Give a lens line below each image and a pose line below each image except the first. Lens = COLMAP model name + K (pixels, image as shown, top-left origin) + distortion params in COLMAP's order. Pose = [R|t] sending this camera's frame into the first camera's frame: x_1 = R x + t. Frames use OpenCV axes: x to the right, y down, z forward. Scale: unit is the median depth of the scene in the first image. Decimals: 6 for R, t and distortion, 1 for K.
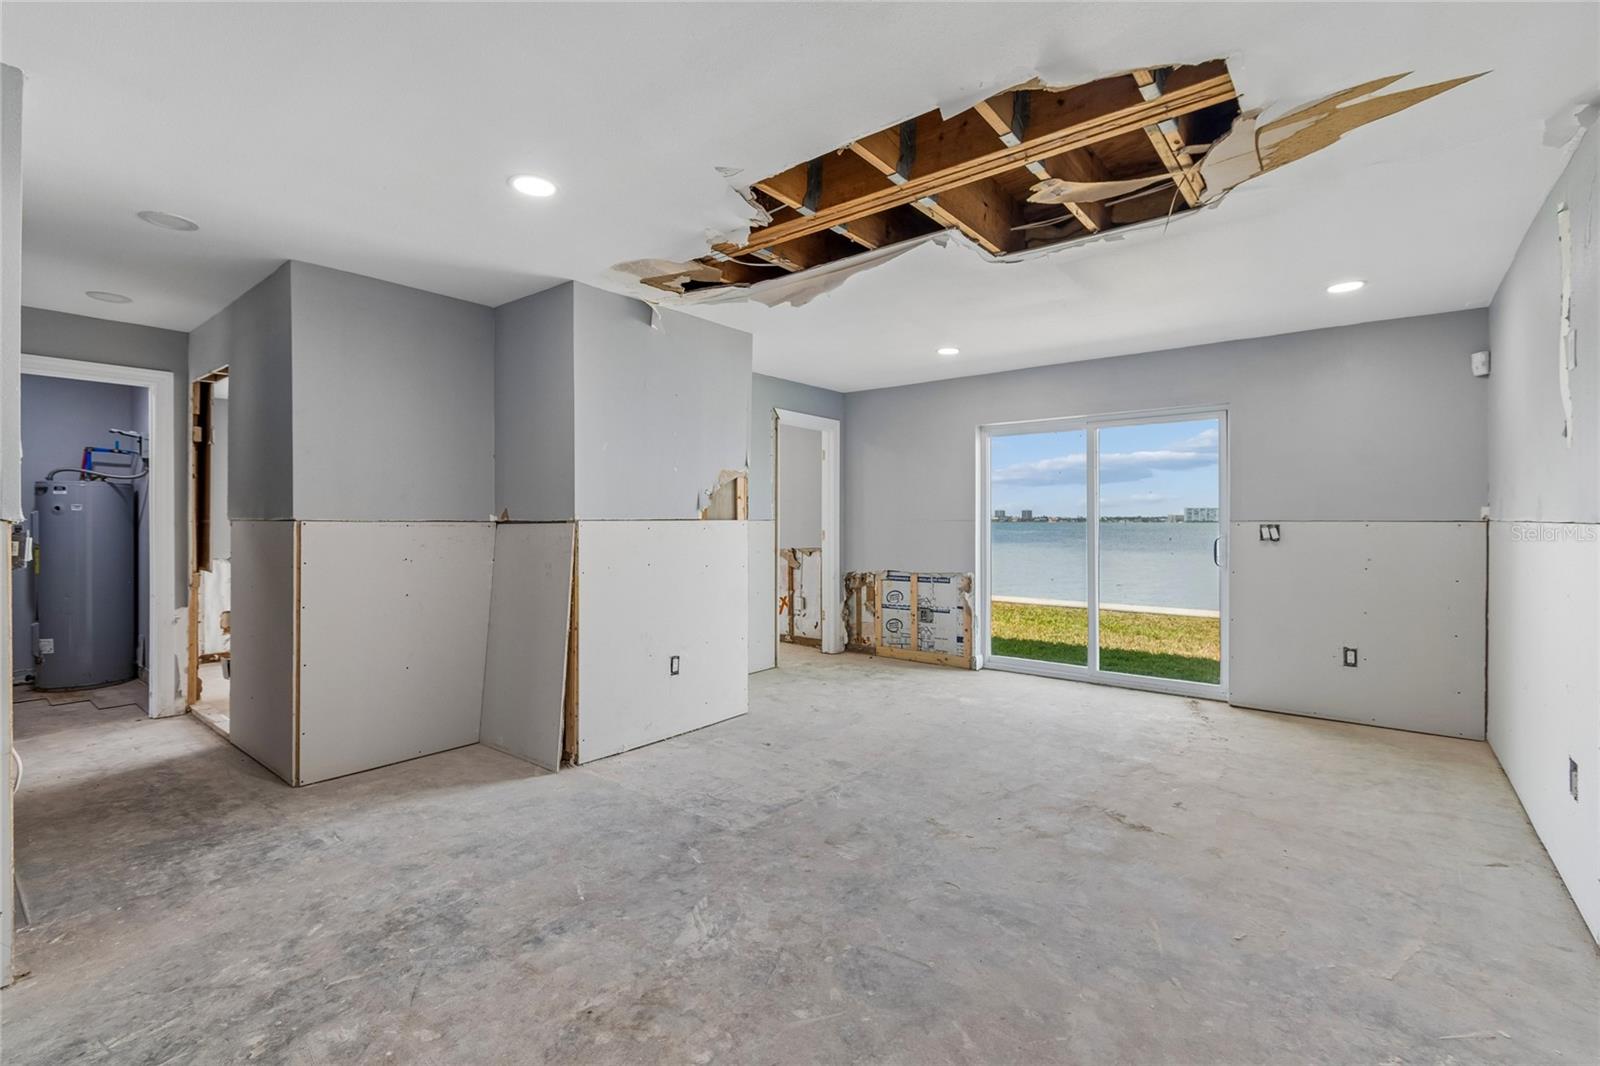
lens RADIAL K [[712.4, 0, 791.4], [0, 712.4, 530.3], [0, 0, 1]] dist [0.005867, -0.002554]
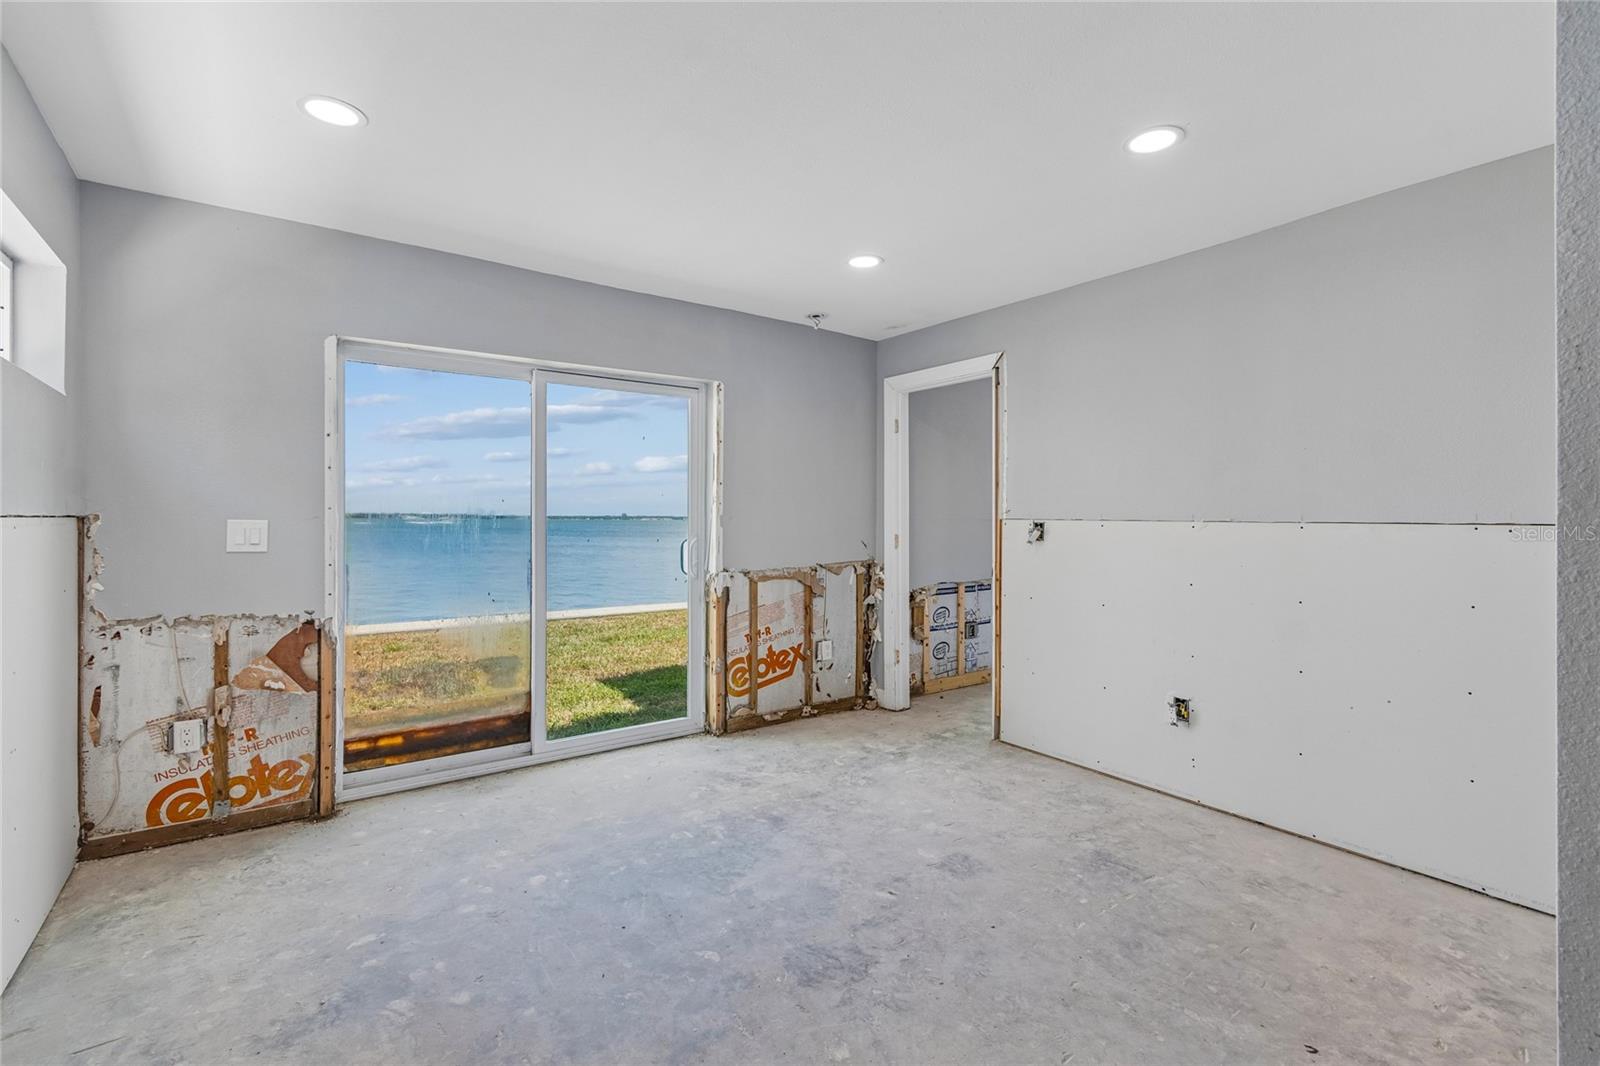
lens RADIAL K [[712.4, 0, 802.6], [0, 712.4, 525.0], [0, 0, 1]] dist [0.005867, -0.002554]
pose [[0.251515, -0.007912, 0.967821, -0.975749], [0.010128, 0.999933, 0.005542, -0.020391], [-0.967800, 0.008408, 0.251579, 1.377965]]
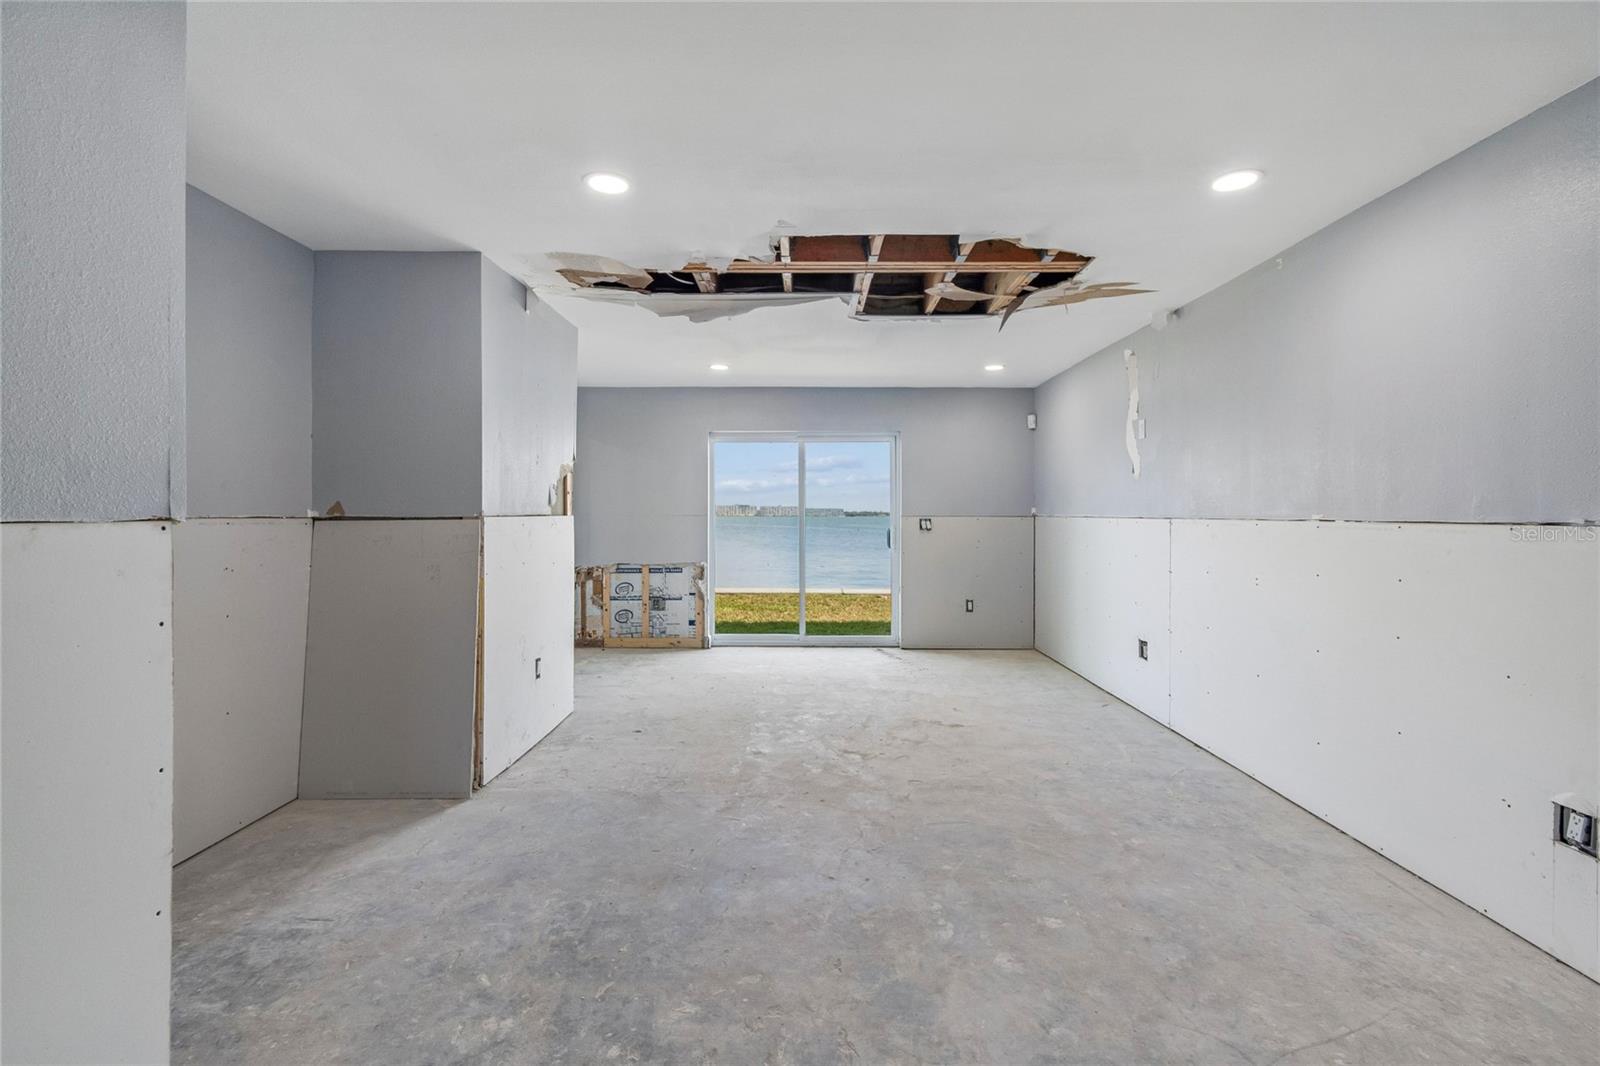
lens RADIAL K [[712.4, 0, 809.4], [0, 712.4, 518.4], [0, 0, 1]] dist [0.005867, -0.002554]
pose [[0.782303, -0.002630, 0.622892, -0.423522], [0.007346, 0.999960, -0.005004, -0.002933], [-0.622855, 0.008491, 0.782292, 0.023932]]
